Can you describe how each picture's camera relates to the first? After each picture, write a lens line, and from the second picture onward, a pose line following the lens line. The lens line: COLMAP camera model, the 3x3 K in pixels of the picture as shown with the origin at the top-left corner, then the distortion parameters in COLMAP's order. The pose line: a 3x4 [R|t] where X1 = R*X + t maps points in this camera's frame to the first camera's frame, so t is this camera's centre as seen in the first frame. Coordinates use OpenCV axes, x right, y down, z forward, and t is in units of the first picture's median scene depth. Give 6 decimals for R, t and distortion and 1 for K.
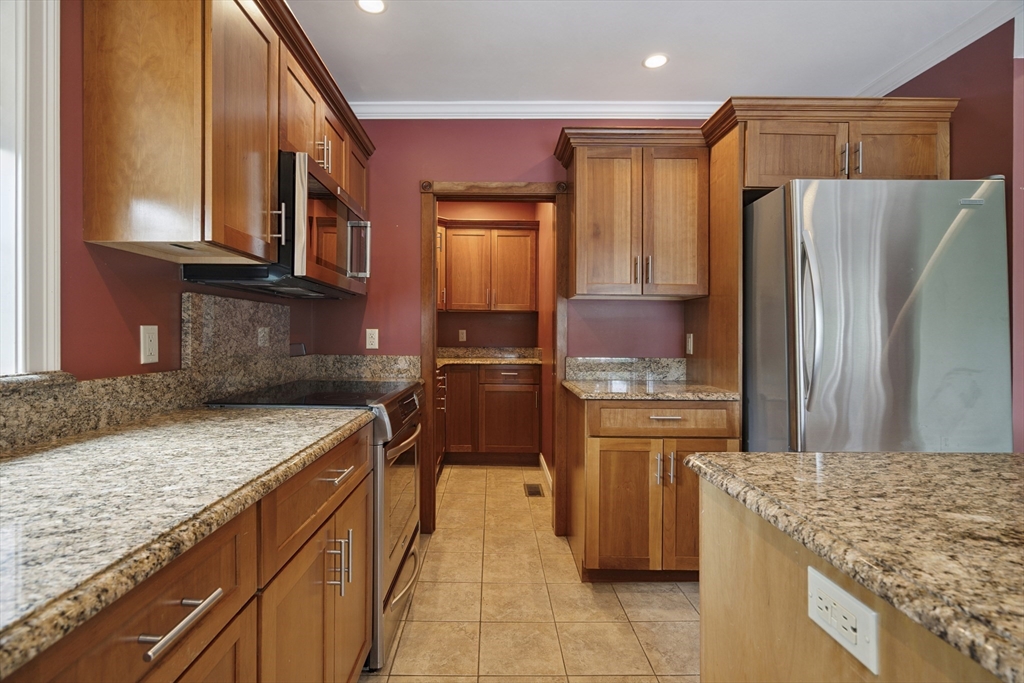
lens RADIAL K [[465.8, 0, 509.9], [0, 465.8, 337.2], [0, 0, 1]] dist [-0.005081, -0.000791]
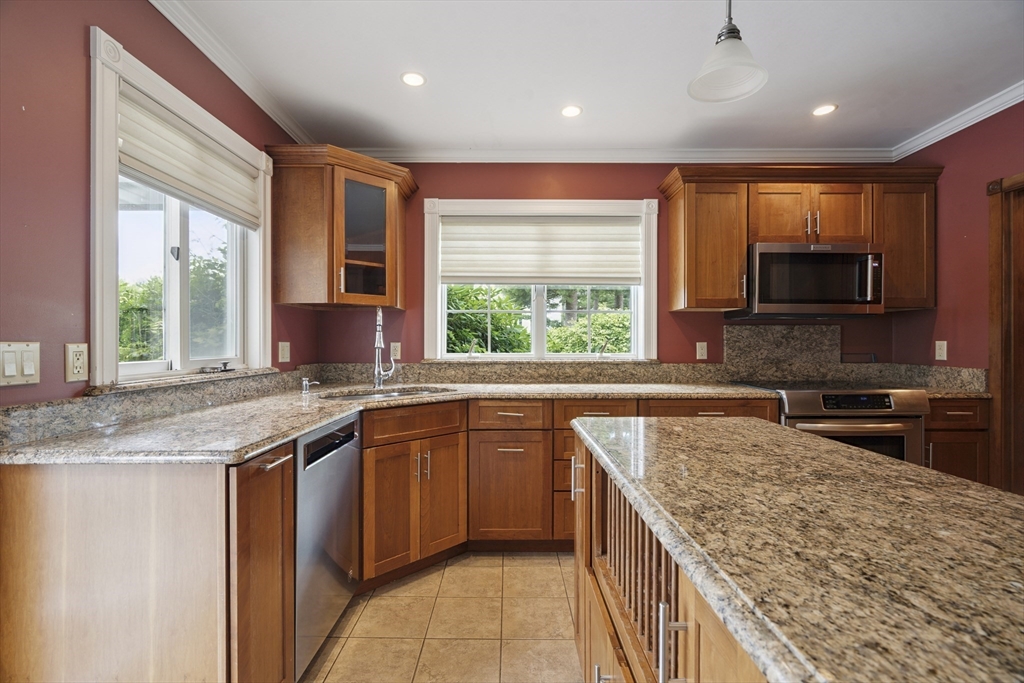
lens RADIAL K [[465.8, 0, 511.8], [0, 465.8, 338.7], [0, 0, 1]] dist [-0.005081, -0.000791]
pose [[0.000878, -0.025569, -0.999673, 1.067309], [-0.006979, 0.999649, -0.025574, 0.015274], [0.999975, 0.006999, 0.000699, 0.056501]]
